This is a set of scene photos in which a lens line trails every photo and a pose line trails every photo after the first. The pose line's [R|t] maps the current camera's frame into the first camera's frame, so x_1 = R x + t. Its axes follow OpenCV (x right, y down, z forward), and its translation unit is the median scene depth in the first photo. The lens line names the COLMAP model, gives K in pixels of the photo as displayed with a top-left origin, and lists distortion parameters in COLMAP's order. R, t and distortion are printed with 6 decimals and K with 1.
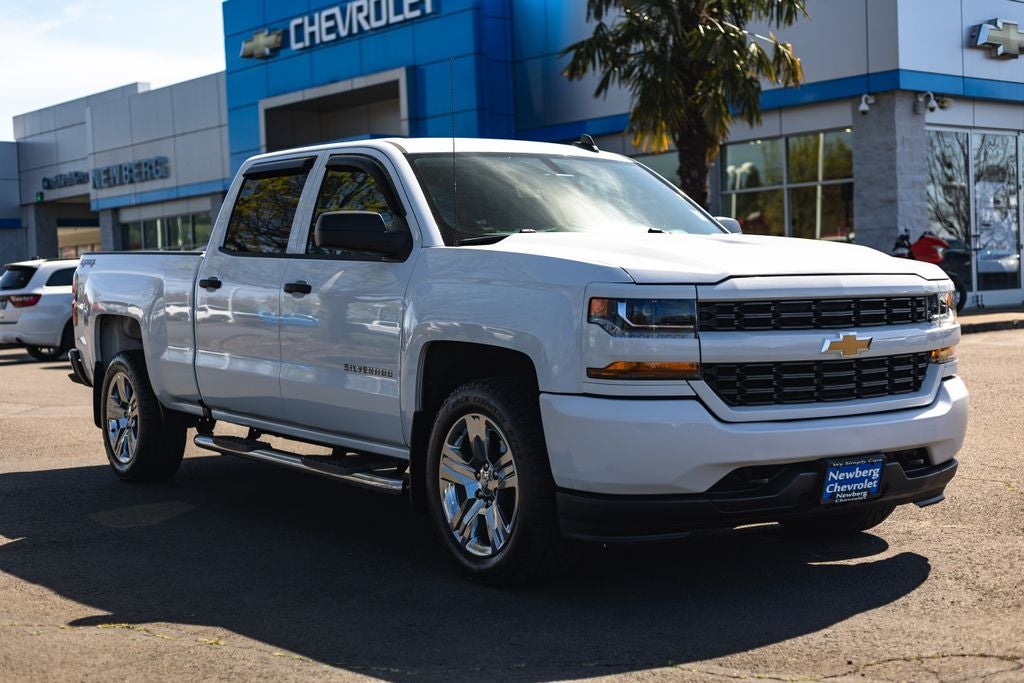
lens RADIAL K [[1507.8, 0, 512.0], [0, 1507.8, 341.5], [0, 0, 1]] dist [0.030733, 0.011381]
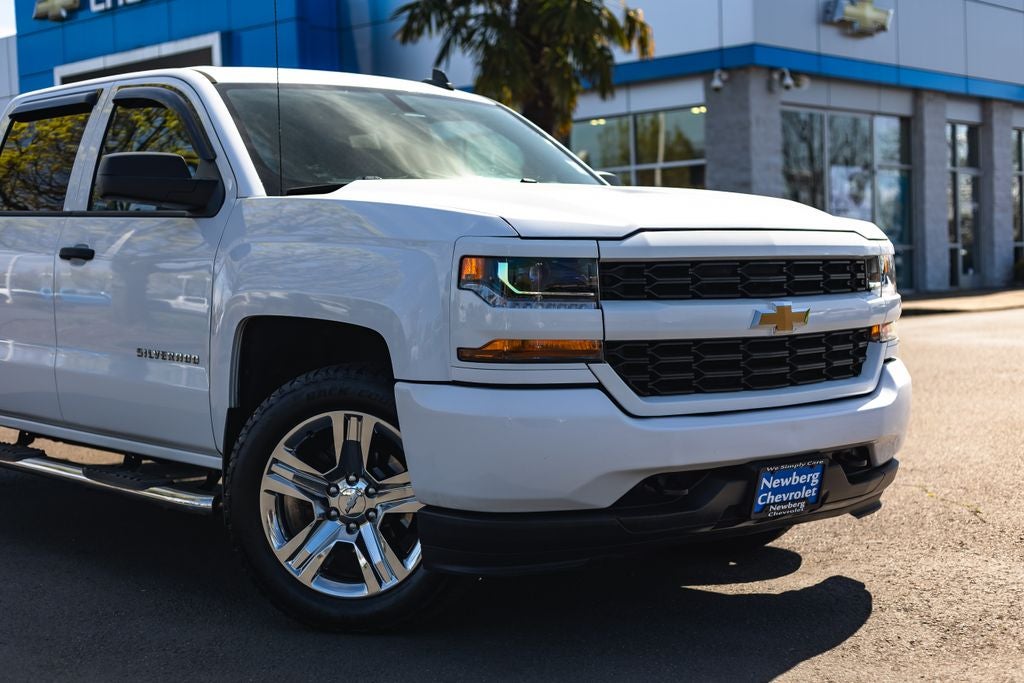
lens RADIAL K [[1561.2, 0, 538.7], [0, 1561.2, 342.9], [0, 0, 1]] dist [0.014620, 0.005857]
pose [[0.991668, -0.003818, 0.128760, -0.007873], [0.003410, 0.999988, 0.003389, 0.009206], [-0.128772, -0.002922, 0.991670, 0.152760]]
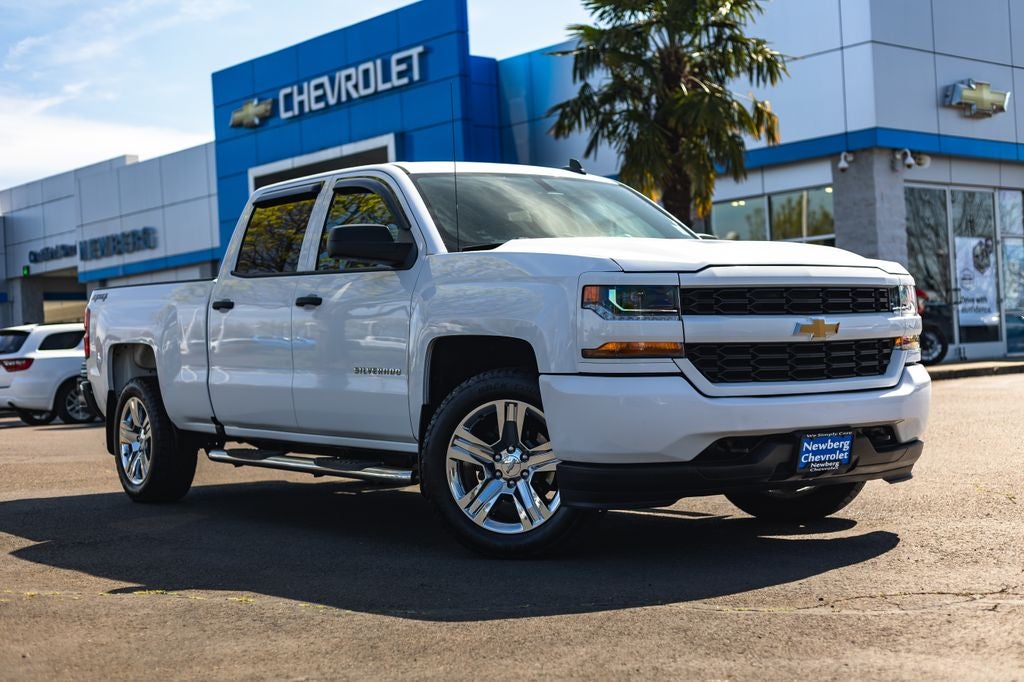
lens RADIAL K [[1529.2, 0, 540.5], [0, 1529.2, 337.6], [0, 0, 1]] dist [0.037424, 0.043555]
pose [[0.999520, -0.015264, 0.026957, -0.007262], [0.016741, 0.998320, -0.055465, 0.051182], [-0.026065, 0.055889, 0.998097, -0.081748]]
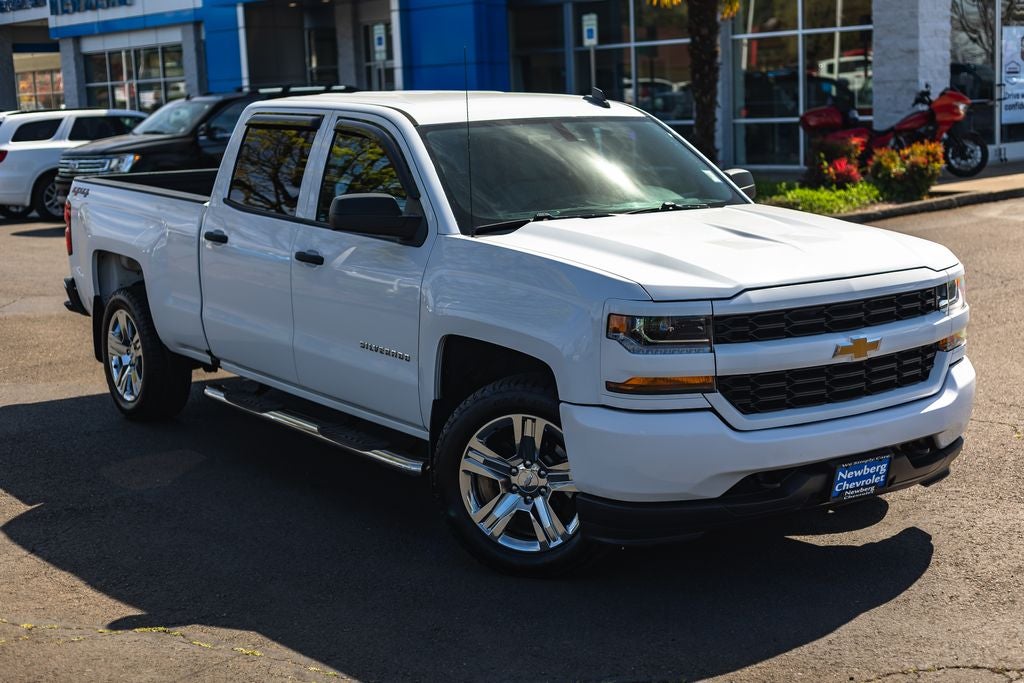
lens RADIAL K [[1622.9, 0, 554.5], [0, 1622.9, 341.3], [0, 0, 1]] dist [0.014882, 0.027941]
pose [[0.999513, -0.009559, 0.029701, -0.012649], [0.005922, 0.992732, 0.120202, -0.102925], [-0.030635, -0.119967, 0.992305, -0.066621]]
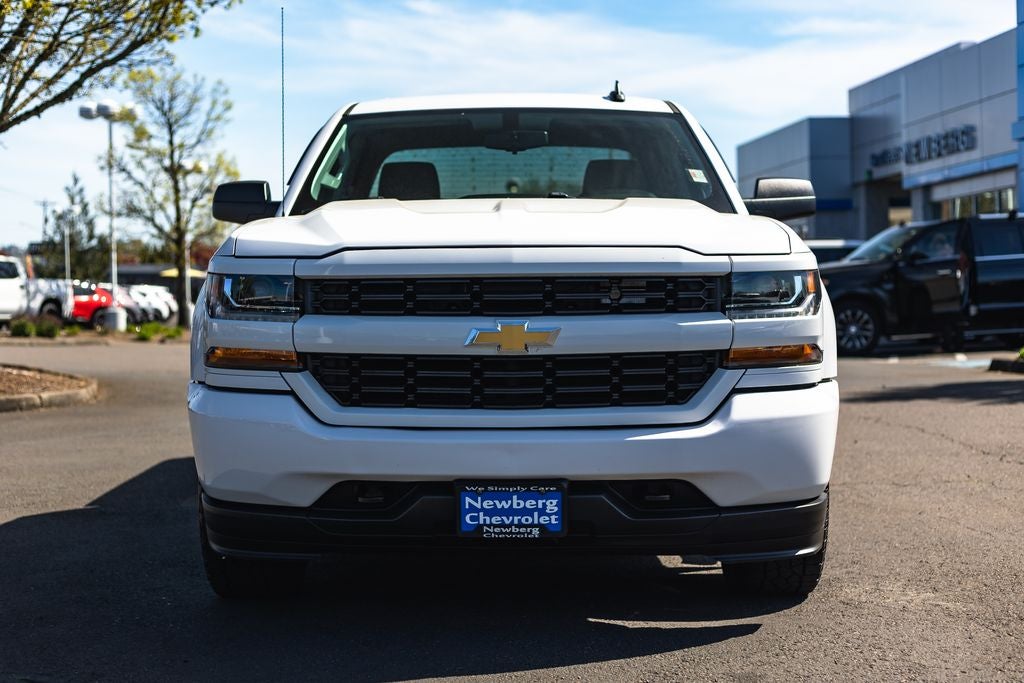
lens RADIAL K [[1682.8, 0, 512.0], [0, 1682.8, 341.5], [0, 0, 1]] dist [0.021395, 0.053957]
pose [[0.816290, 0.033126, -0.576691, 0.546603], [-0.031605, 0.999420, 0.012673, -0.004896], [0.576777, 0.007881, 0.816864, 0.221515]]
